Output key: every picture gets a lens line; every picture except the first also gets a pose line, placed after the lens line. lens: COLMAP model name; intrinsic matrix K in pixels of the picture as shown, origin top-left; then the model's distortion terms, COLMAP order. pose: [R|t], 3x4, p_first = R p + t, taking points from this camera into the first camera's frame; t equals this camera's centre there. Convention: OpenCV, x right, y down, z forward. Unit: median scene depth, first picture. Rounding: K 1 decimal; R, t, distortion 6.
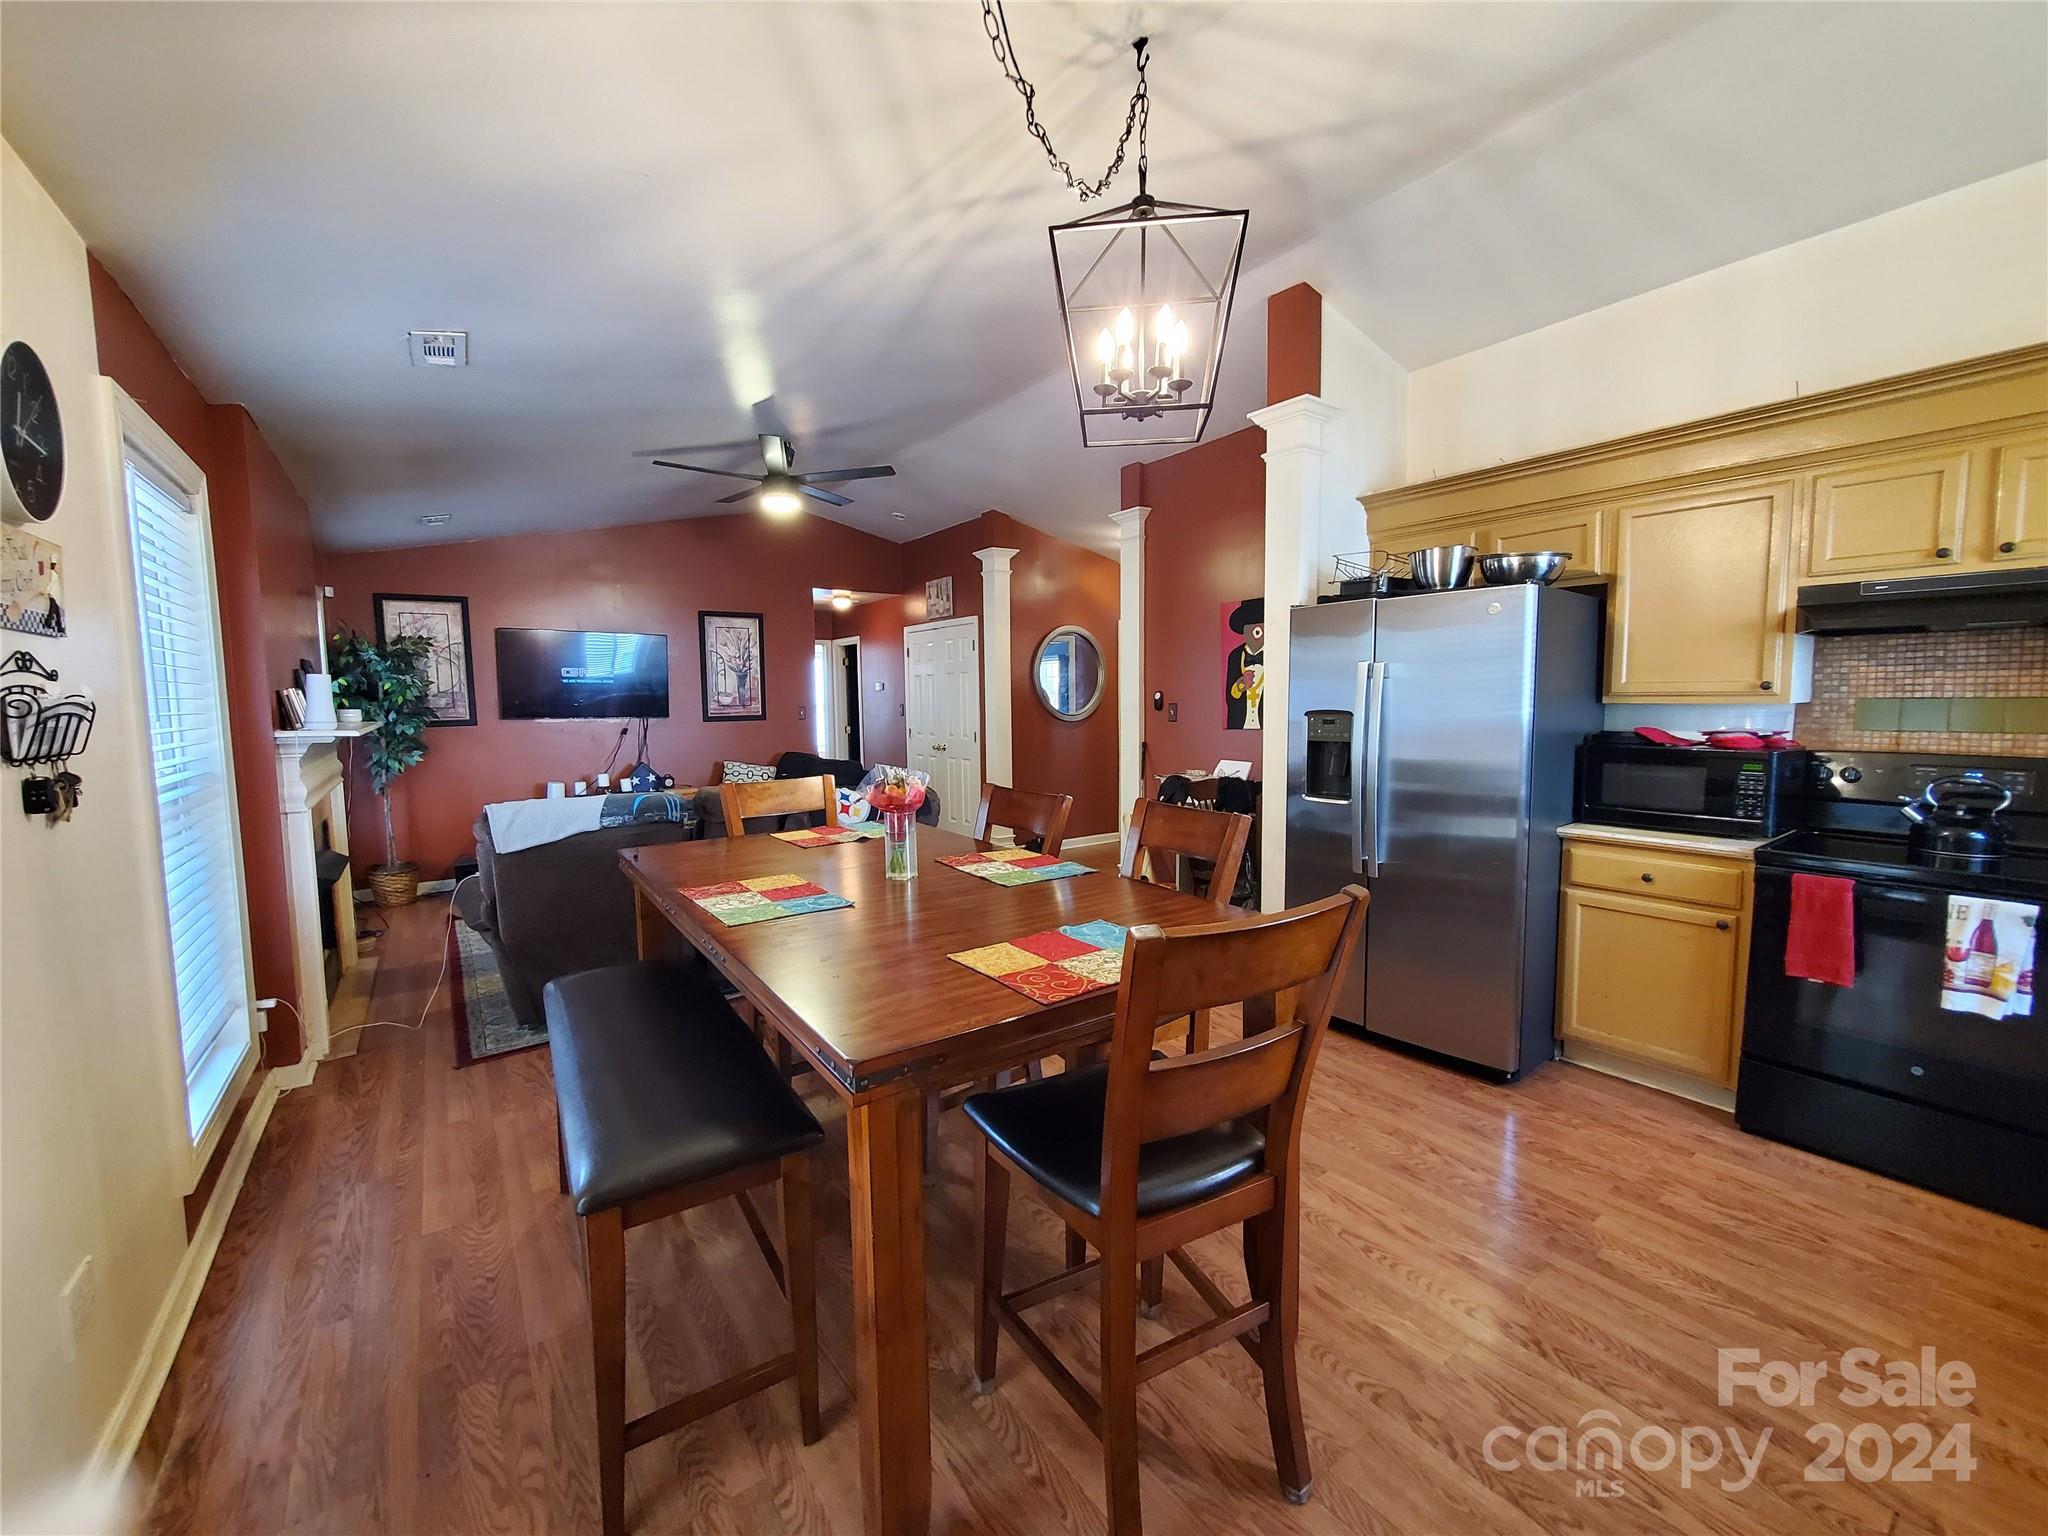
lens RADIAL K [[819.9, 0, 1013.1], [0, 819.9, 774.9], [0, 0, 1]] dist [-0.001180, -0.000731]
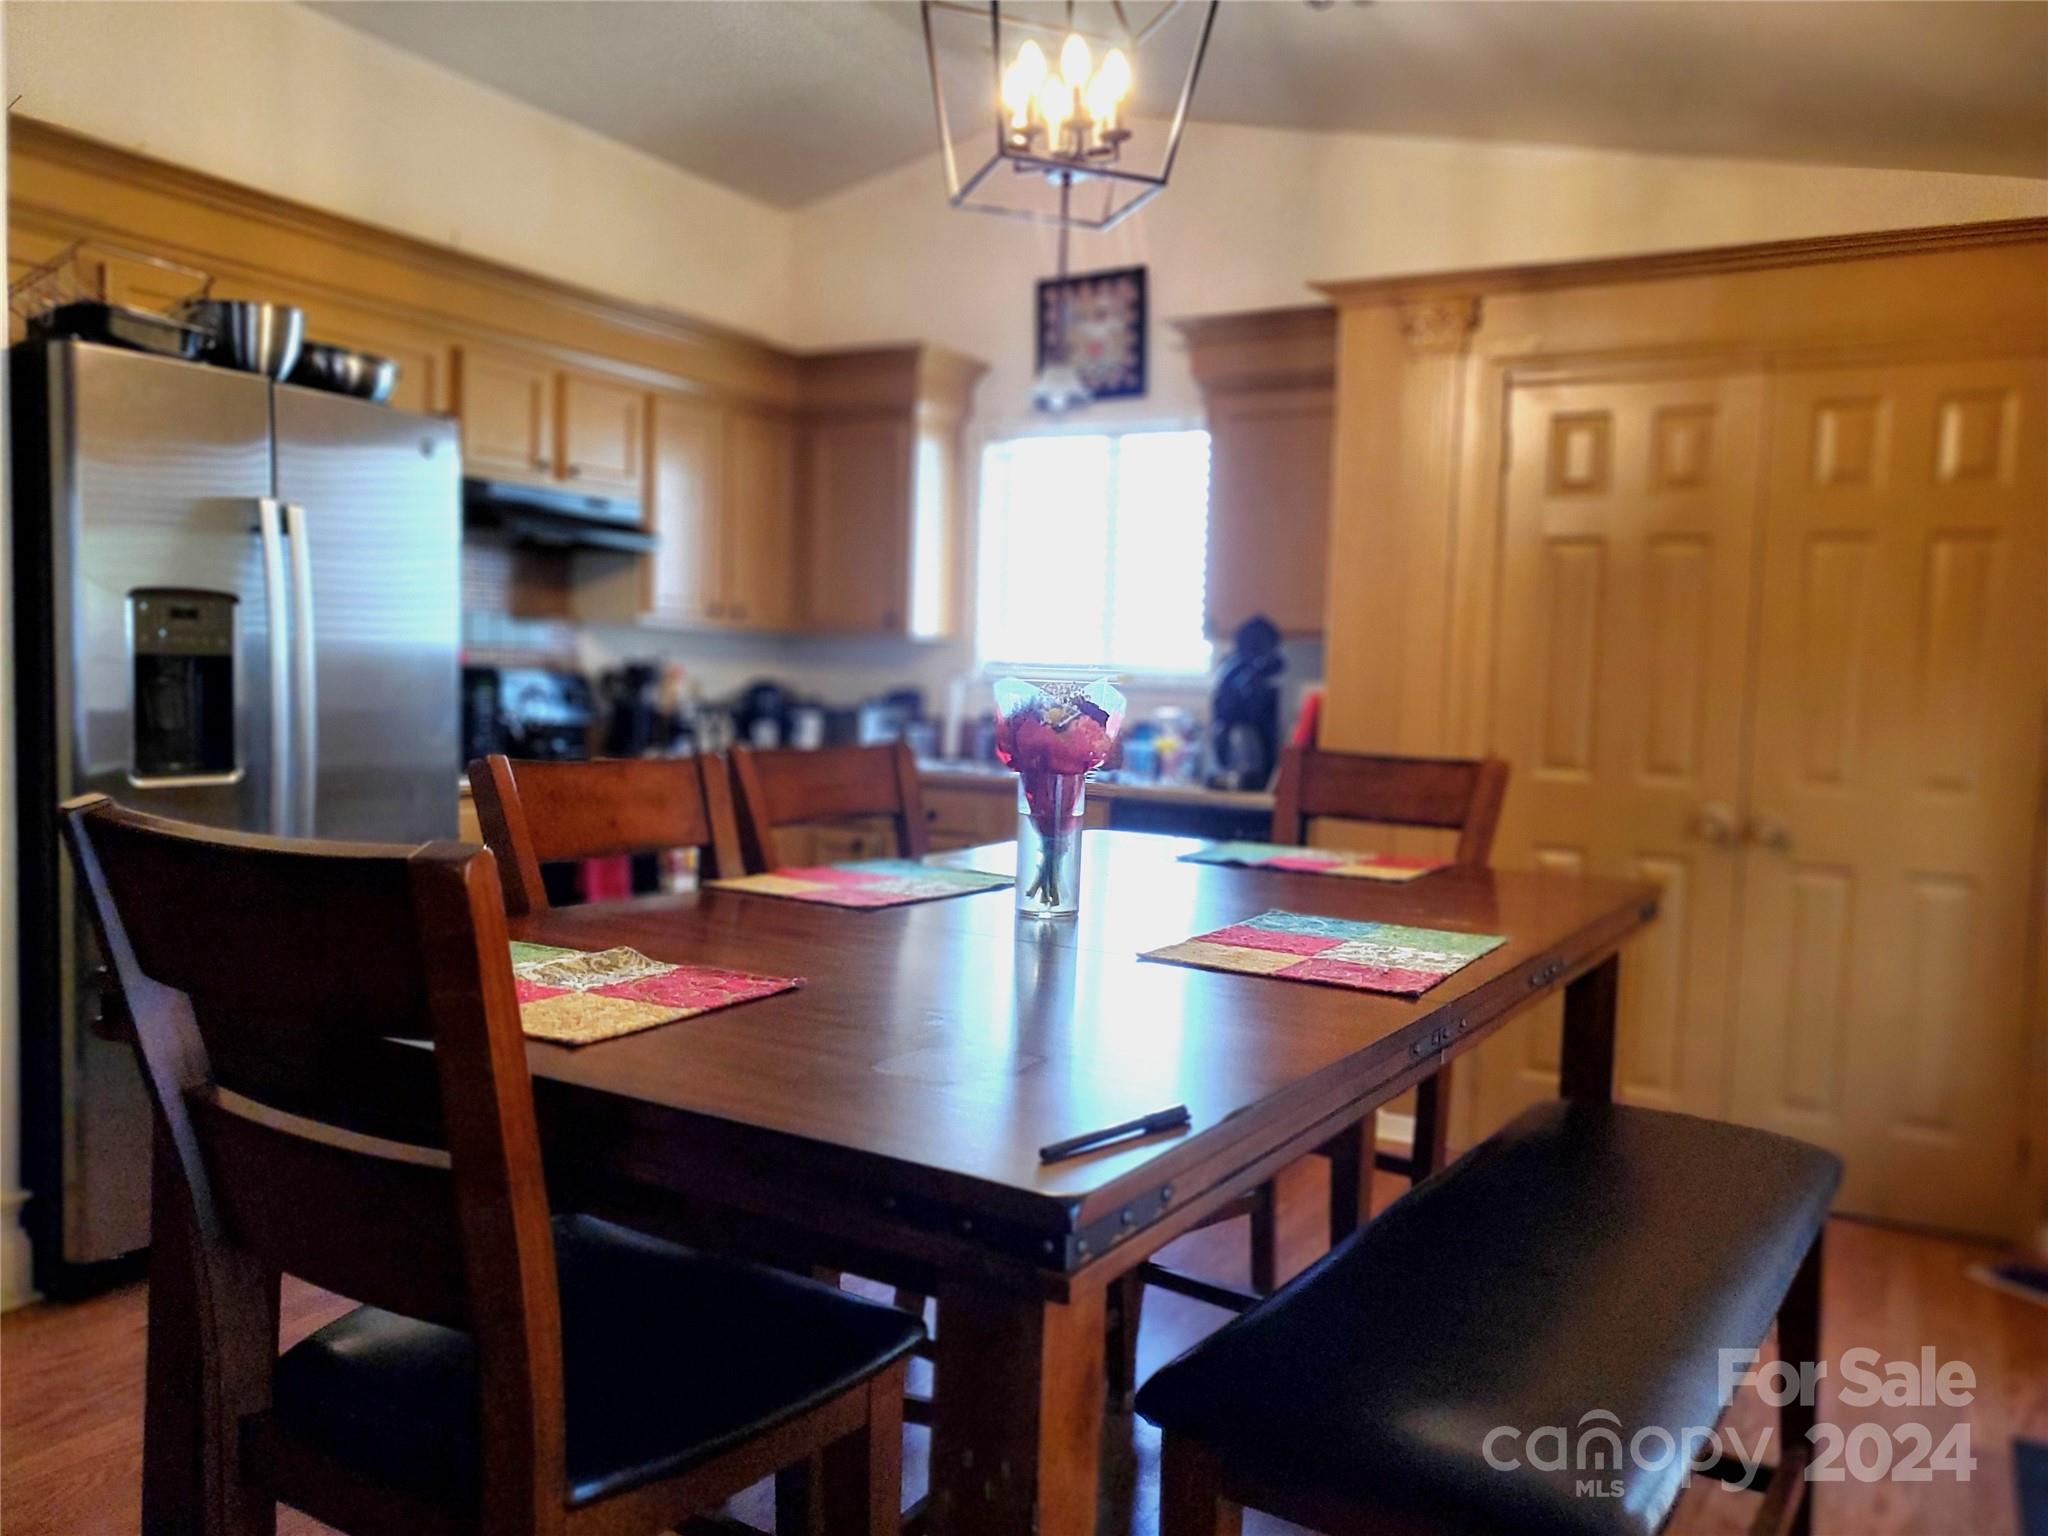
lens RADIAL K [[1536.5, 0, 1024.1], [0, 1536.5, 774.3], [0, 0, 1]] dist [-0.069611, -0.004038]
pose [[-0.401408, -0.056967, 0.914126, -0.729571], [0.050681, 0.995153, 0.084271, -0.026330], [-0.914496, 0.080156, -0.396575, 1.118567]]
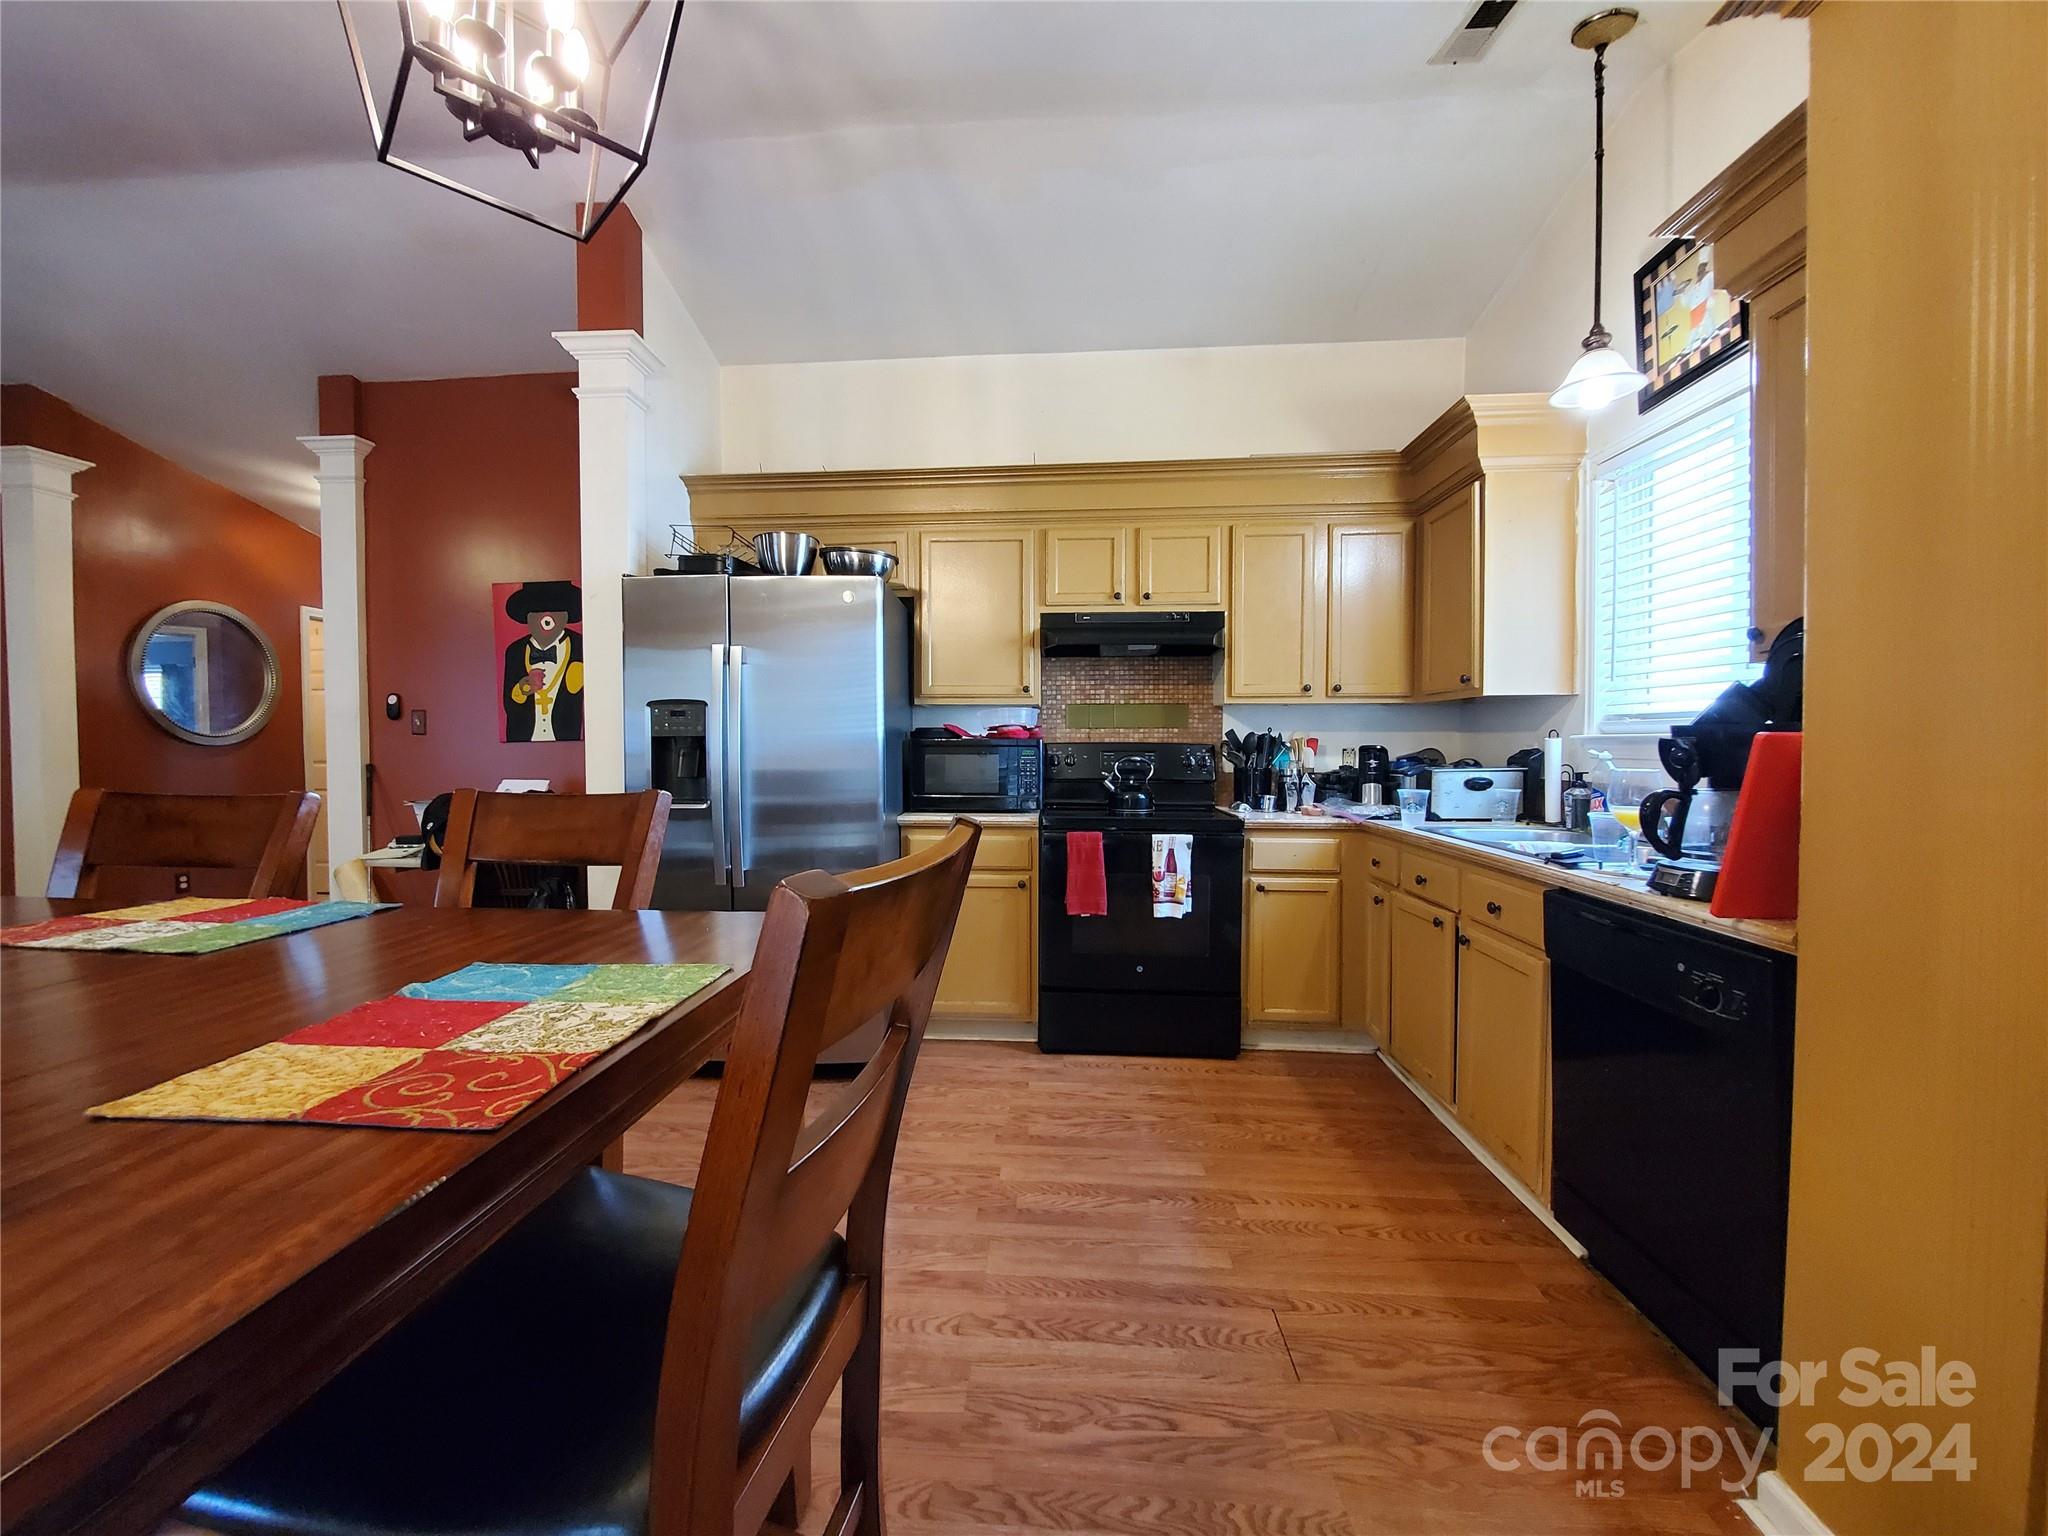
lens RADIAL K [[819.9, 0, 1025.8], [0, 819.9, 761.0], [0, 0, 1]] dist [-0.001180, -0.000731]
pose [[0.640819, -0.011719, 0.767603, -0.047349], [0.067491, 0.996872, -0.041124, 0.054985], [-0.764720, 0.078159, 0.639605, 0.220918]]
